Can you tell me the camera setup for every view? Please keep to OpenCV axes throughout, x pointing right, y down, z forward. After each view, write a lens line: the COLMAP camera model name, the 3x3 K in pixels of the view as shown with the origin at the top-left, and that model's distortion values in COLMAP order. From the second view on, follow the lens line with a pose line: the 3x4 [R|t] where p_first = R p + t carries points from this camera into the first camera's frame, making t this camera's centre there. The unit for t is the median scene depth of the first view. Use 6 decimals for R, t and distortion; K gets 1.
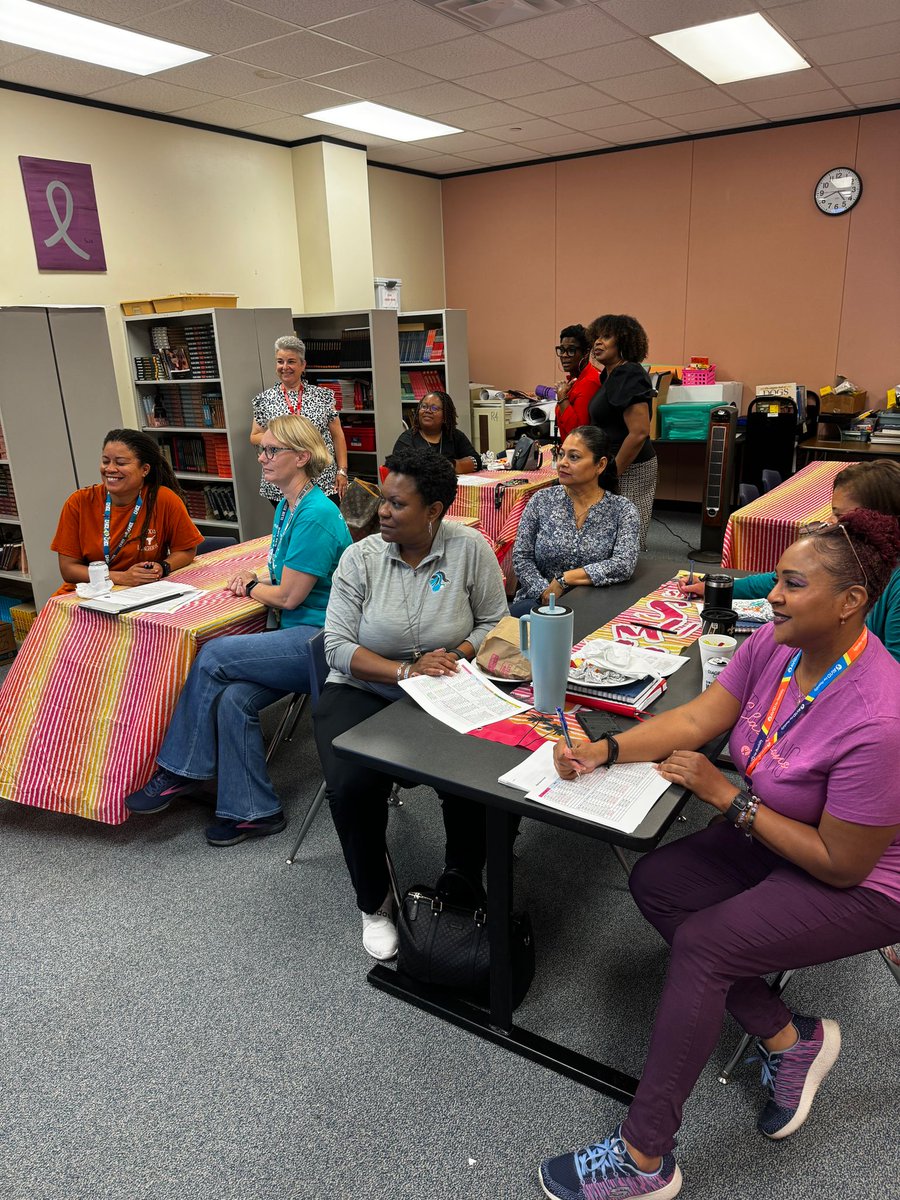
lens RADIAL K [[853.6, 0, 477.4], [0, 853.6, 600.6], [0, 0, 1]] dist [0.039774, -0.065453]
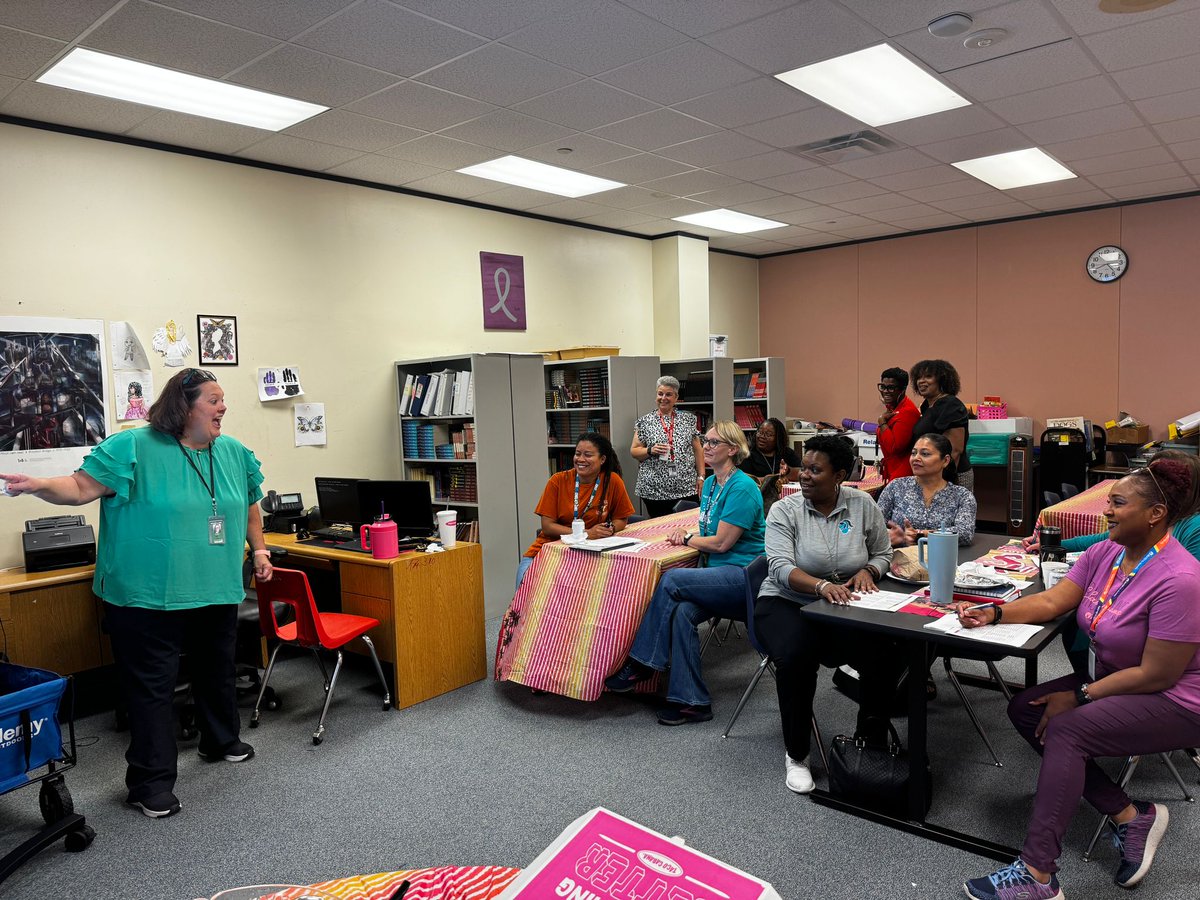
lens RADIAL K [[853.6, 0, 600.0], [0, 853.6, 450.0], [0, 0, 1]] dist [0.039774, -0.065453]
pose [[0.988300, 0.018132, -0.151442, -0.125593], [-0.051736, 0.973895, -0.221023, 0.102297], [0.143481, 0.226272, 0.963439, -0.262580]]
